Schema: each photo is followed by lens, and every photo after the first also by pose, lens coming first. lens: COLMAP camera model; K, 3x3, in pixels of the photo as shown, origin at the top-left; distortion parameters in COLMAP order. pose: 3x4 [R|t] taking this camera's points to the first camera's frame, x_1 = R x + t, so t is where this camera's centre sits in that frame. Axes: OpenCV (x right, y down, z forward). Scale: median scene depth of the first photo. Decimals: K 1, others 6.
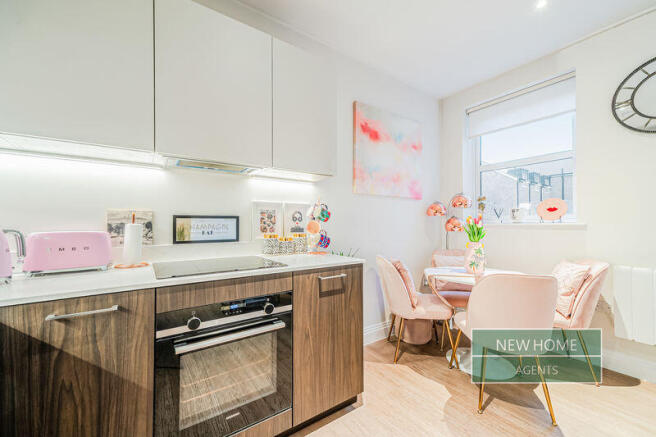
lens RADIAL K [[262.7, 0, 328.0], [0, 262.7, 218.5], [0, 0, 1]] dist [0.000856, 0.000175]
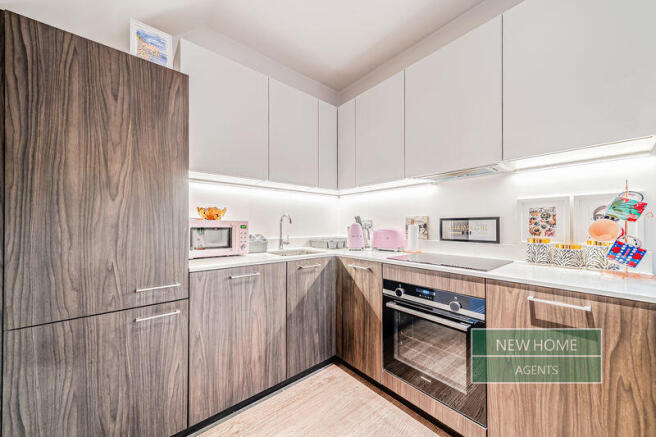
lens RADIAL K [[234.6, 0, 329.7], [0, 234.6, 227.5], [0, 0, 1]] dist [0.000968, 0.000049]
pose [[0.076743, 0.009316, -0.997007, 0.593642], [0.017518, 0.999789, 0.010690, 0.011642], [0.996897, -0.018286, 0.076563, 0.401019]]
